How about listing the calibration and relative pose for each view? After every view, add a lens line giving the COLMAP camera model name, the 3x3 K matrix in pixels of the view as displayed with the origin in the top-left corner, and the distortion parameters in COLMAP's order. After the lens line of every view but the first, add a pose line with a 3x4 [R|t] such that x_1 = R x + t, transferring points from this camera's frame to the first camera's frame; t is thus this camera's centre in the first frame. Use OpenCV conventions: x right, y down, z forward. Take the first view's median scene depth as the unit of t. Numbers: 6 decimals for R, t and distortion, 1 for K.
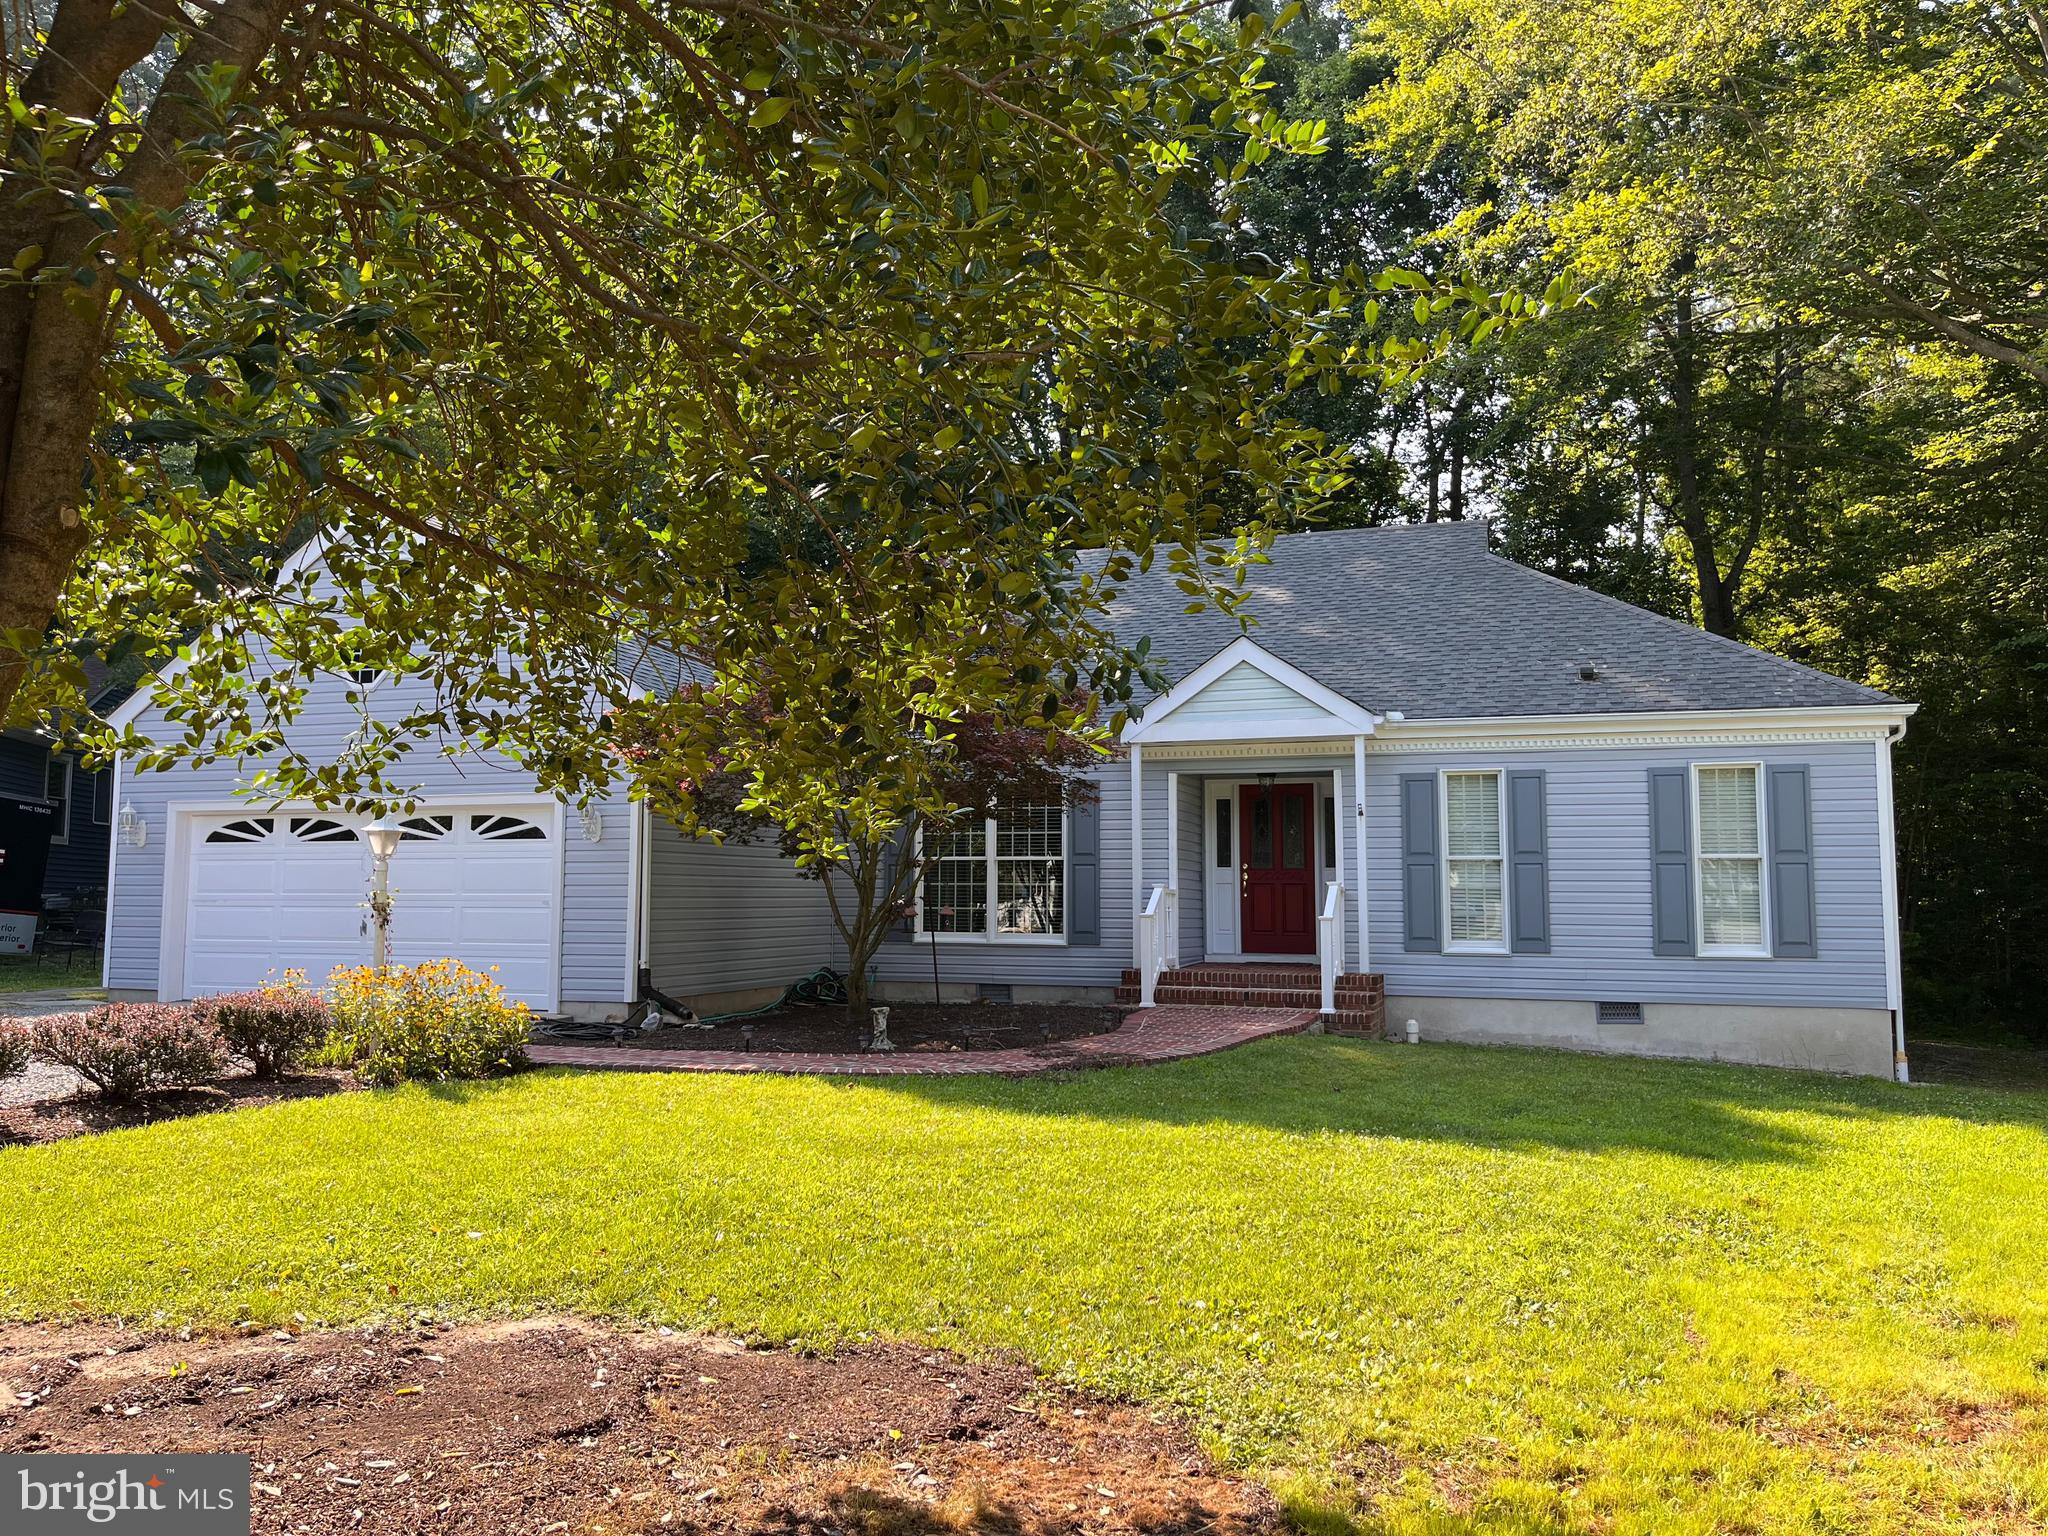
lens RADIAL K [[1573.0, 0, 1032.7], [0, 1573.0, 758.5], [0, 0, 1]] dist [0.027384, -0.011460]
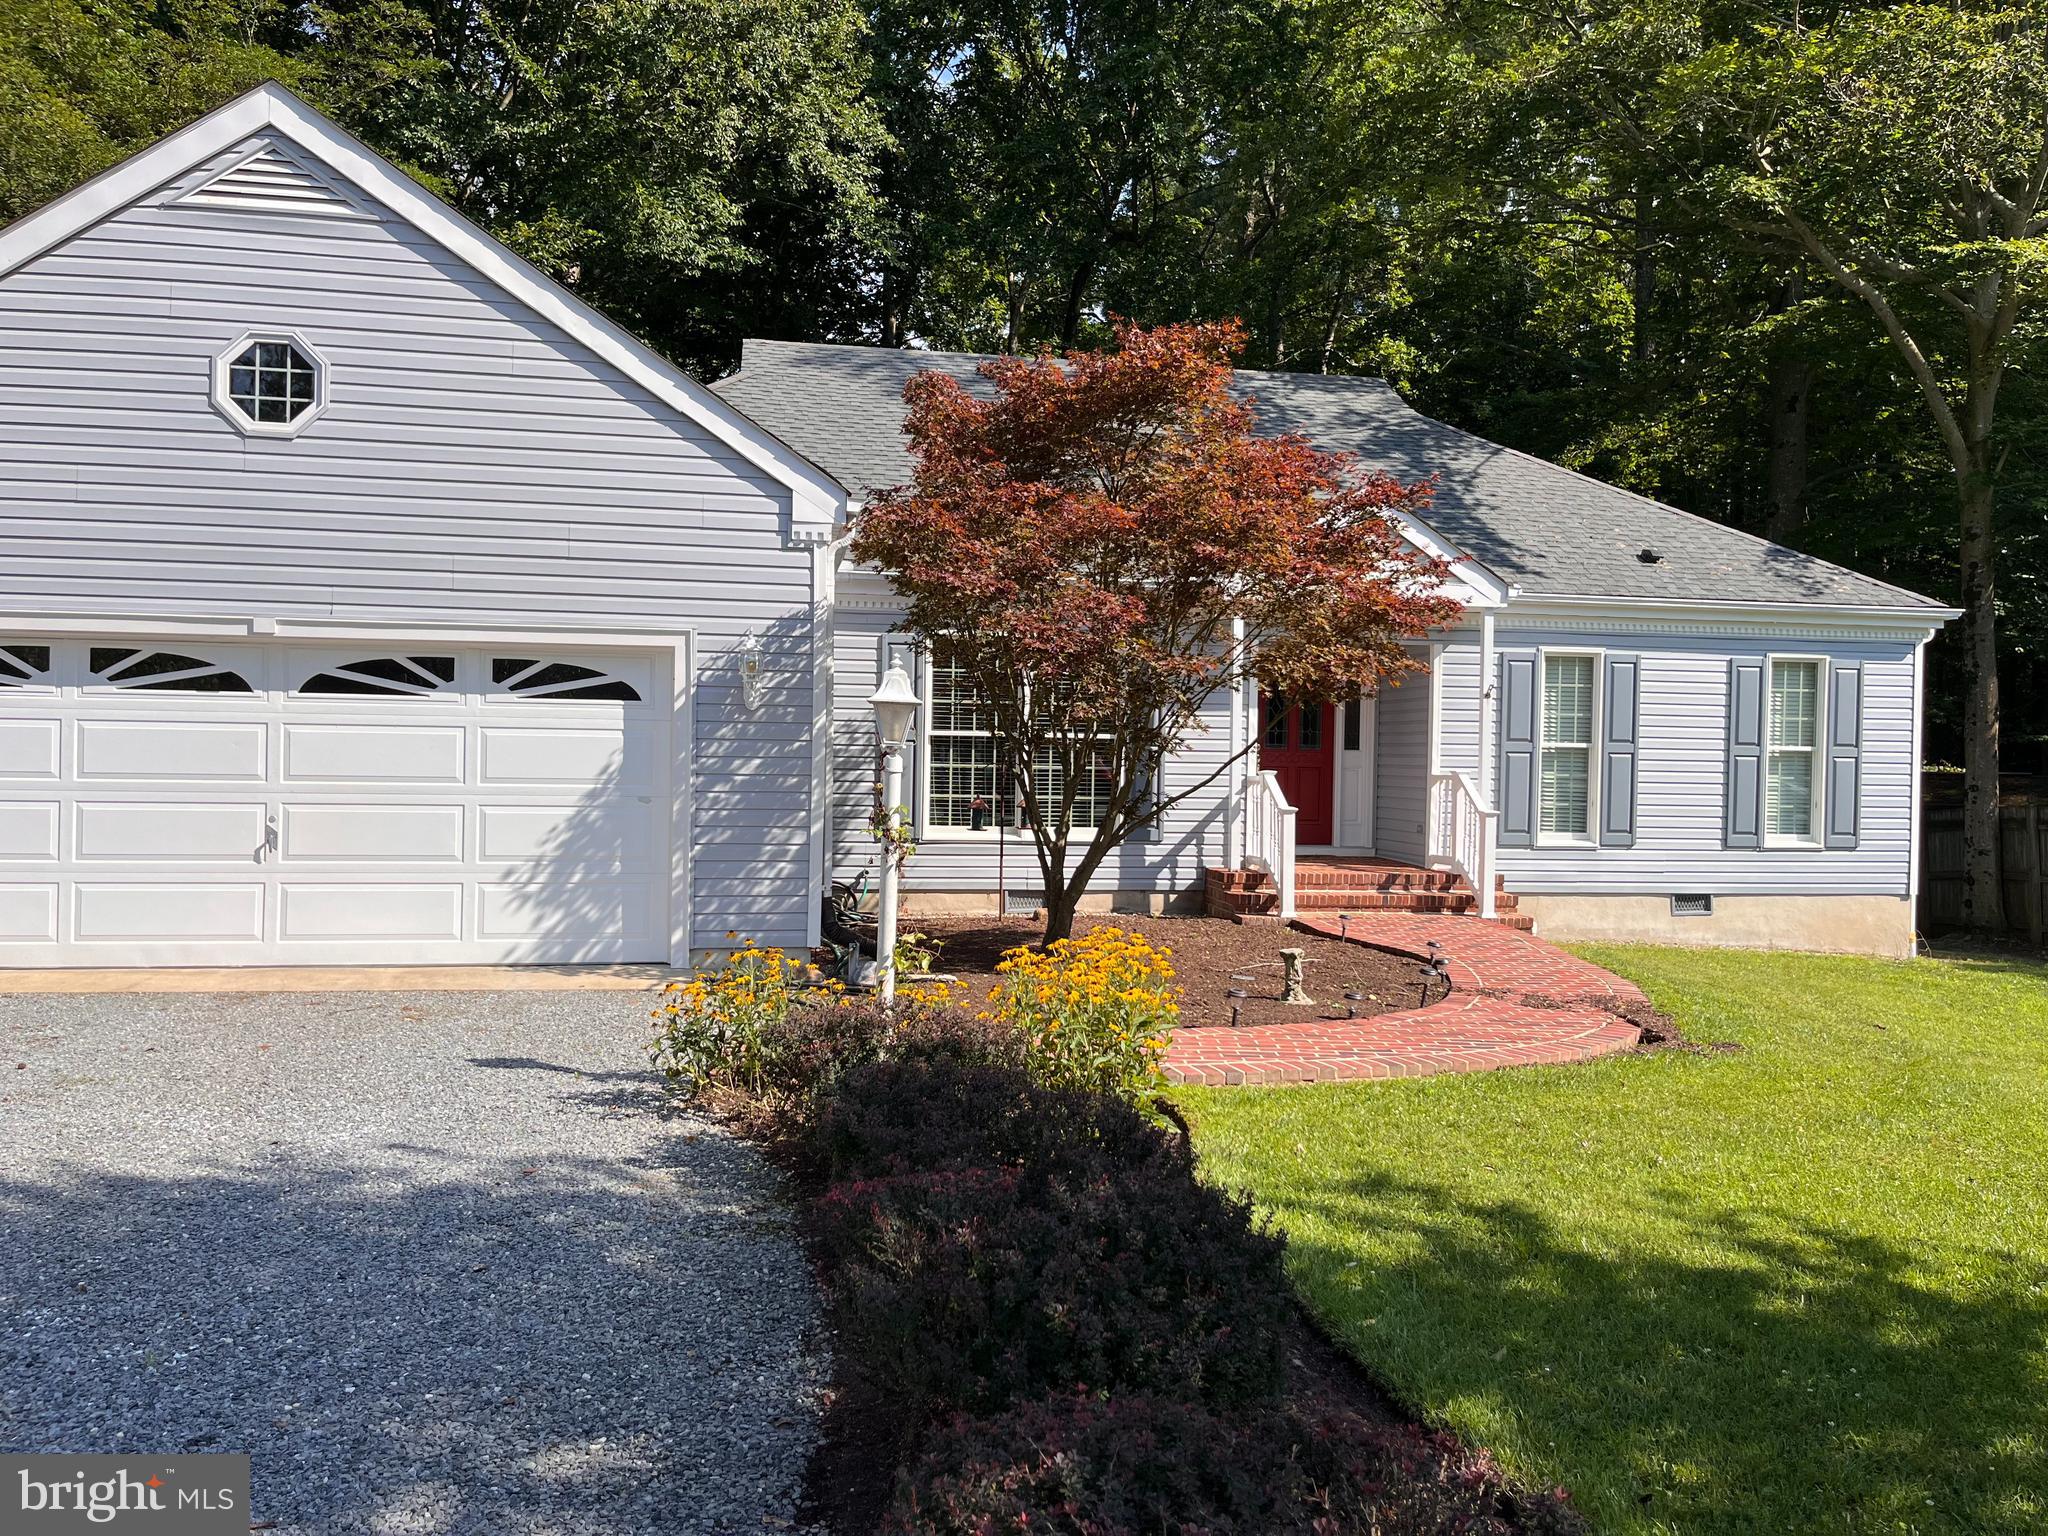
lens RADIAL K [[1557.7, 0, 1020.7], [0, 1557.7, 776.2], [0, 0, 1]] dist [0.029943, -0.034231]
pose [[0.871328, 0.003375, 0.490690, -0.475240], [-0.054960, 0.994355, 0.090755, 0.014761], [-0.487614, -0.106046, 0.866595, 0.360605]]
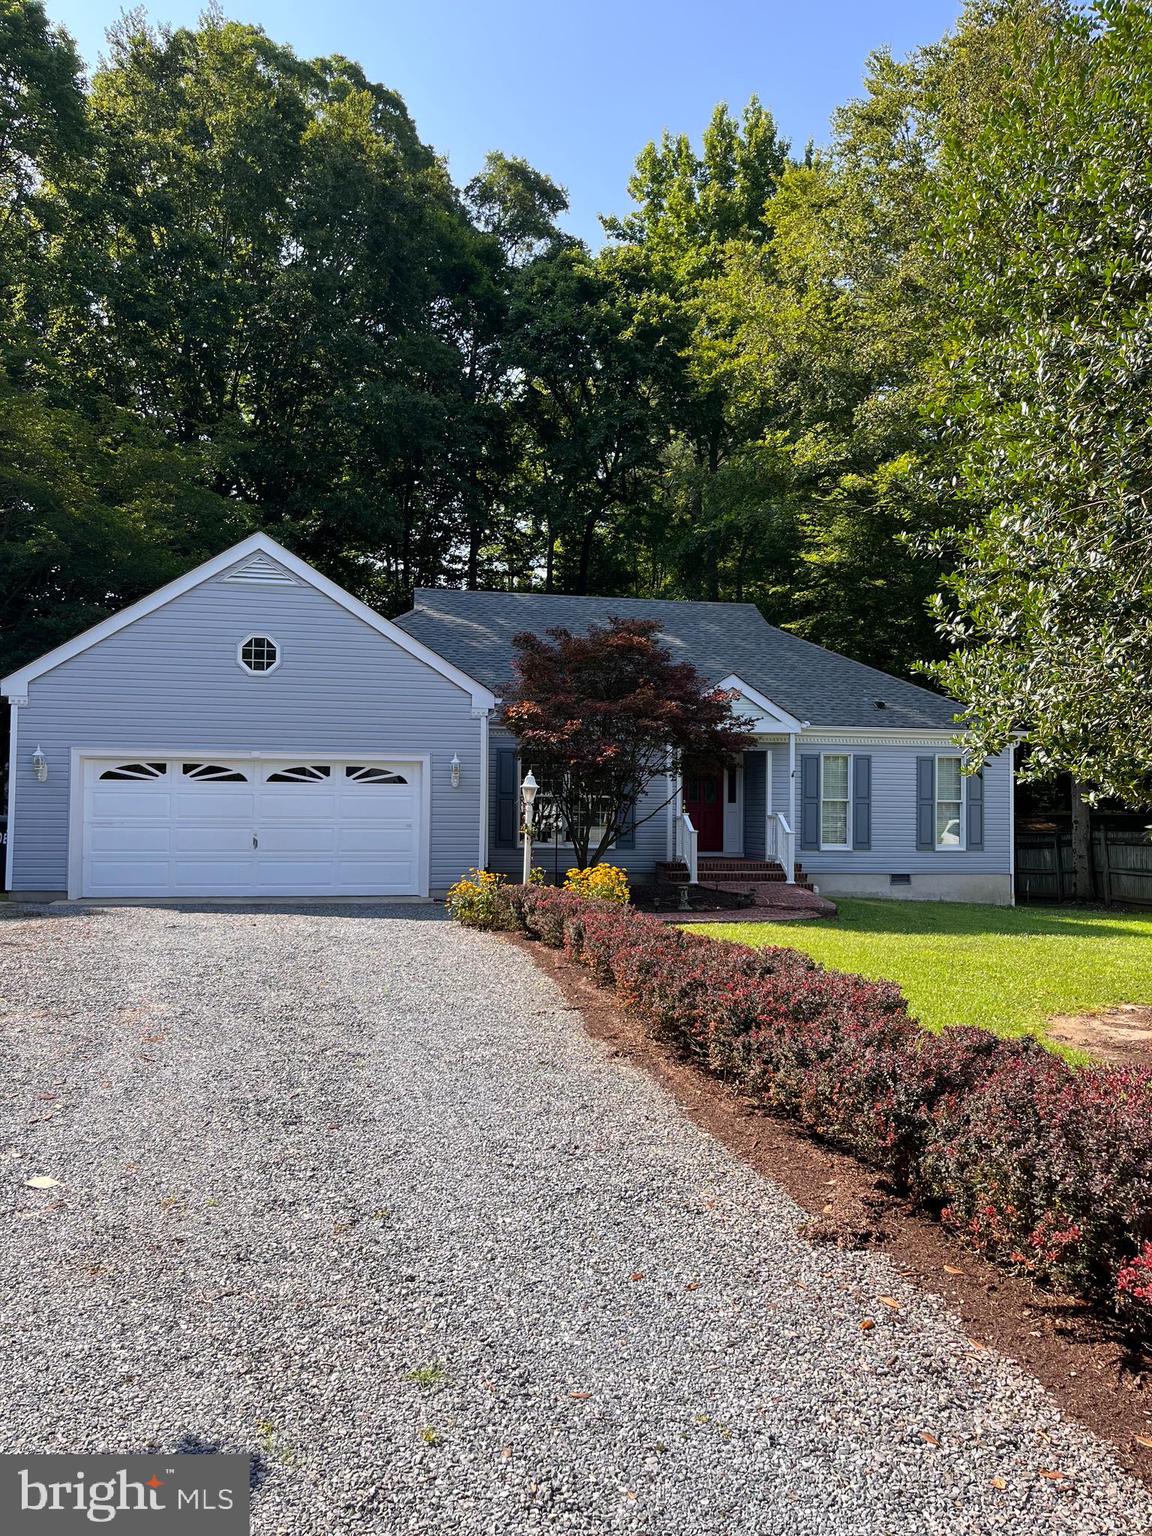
lens RADIAL K [[1168.3, 0, 574.6], [0, 1168.3, 779.1], [0, 0, 1]] dist [0.029943, -0.034231]
pose [[0.861199, 0.017412, 0.507970, -0.725089], [-0.050561, 0.997391, 0.051532, -0.019384], [-0.505747, -0.070063, 0.859832, -0.047747]]
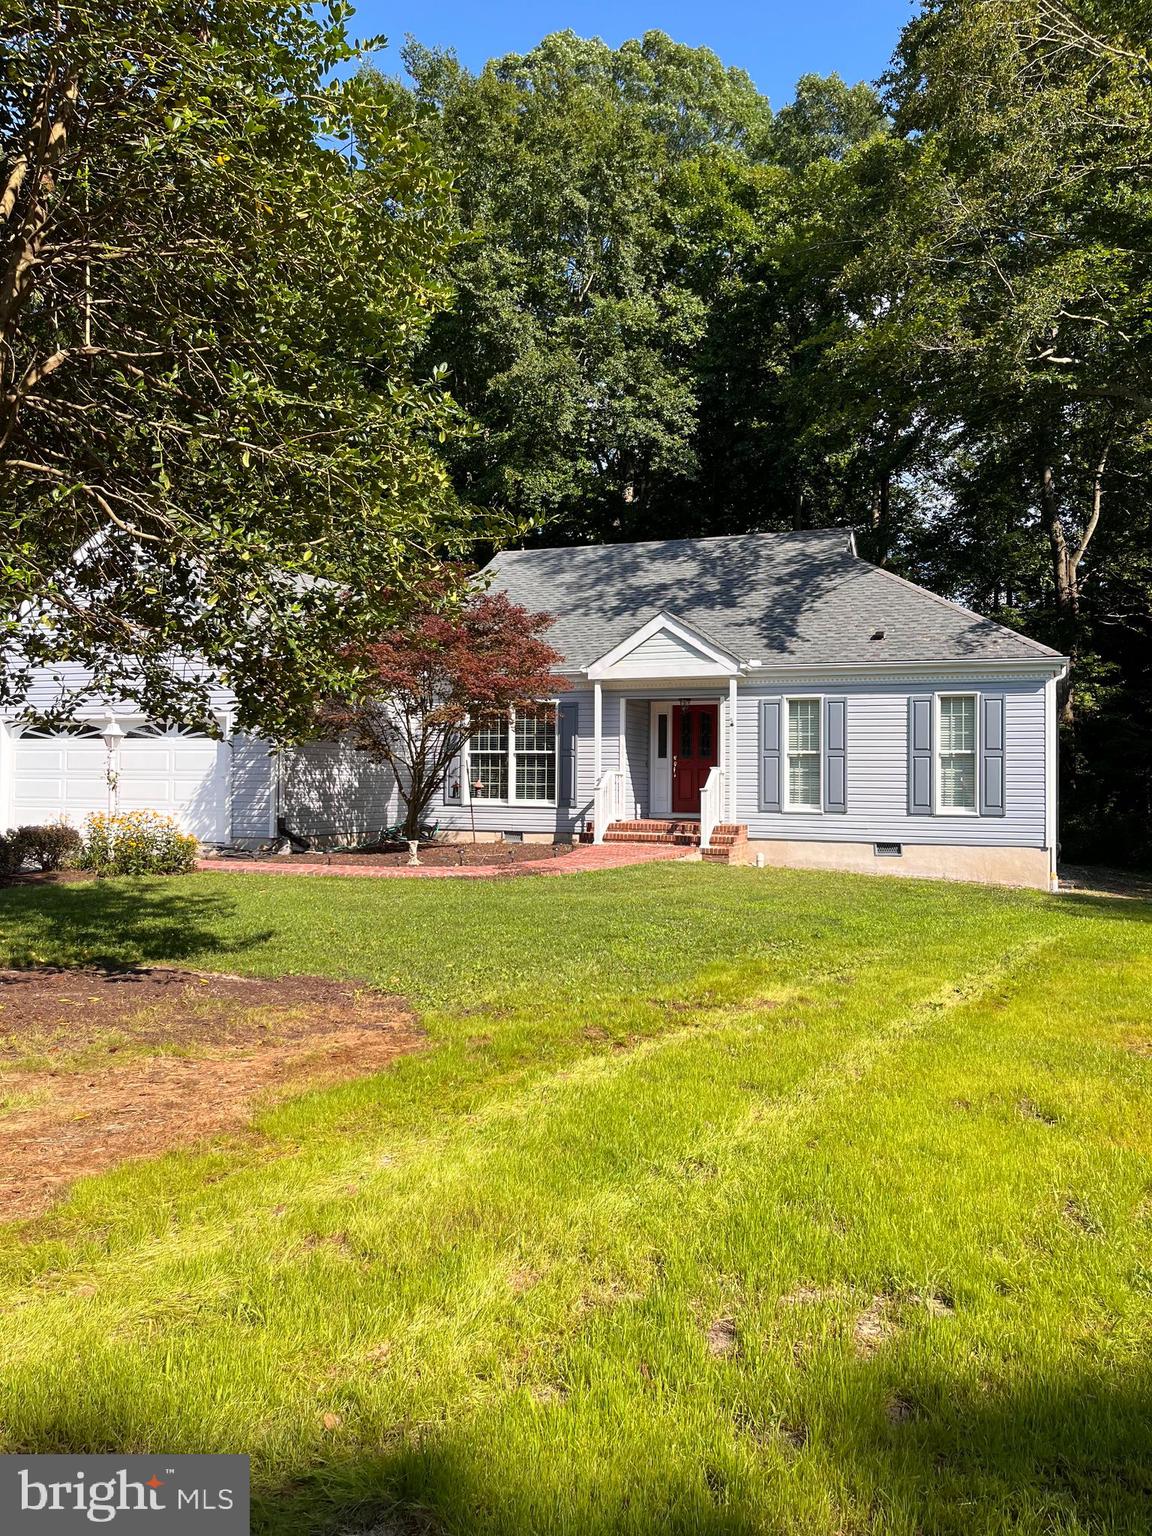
lens RADIAL K [[1168.3, 0, 598.5], [0, 1168.3, 763.8], [0, 0, 1]] dist [0.029943, -0.034231]
pose [[0.999337, 0.004863, -0.036082, 0.119630], [-0.002118, 0.997125, 0.075740, -0.015008], [0.036347, -0.075614, 0.996475, -0.187612]]
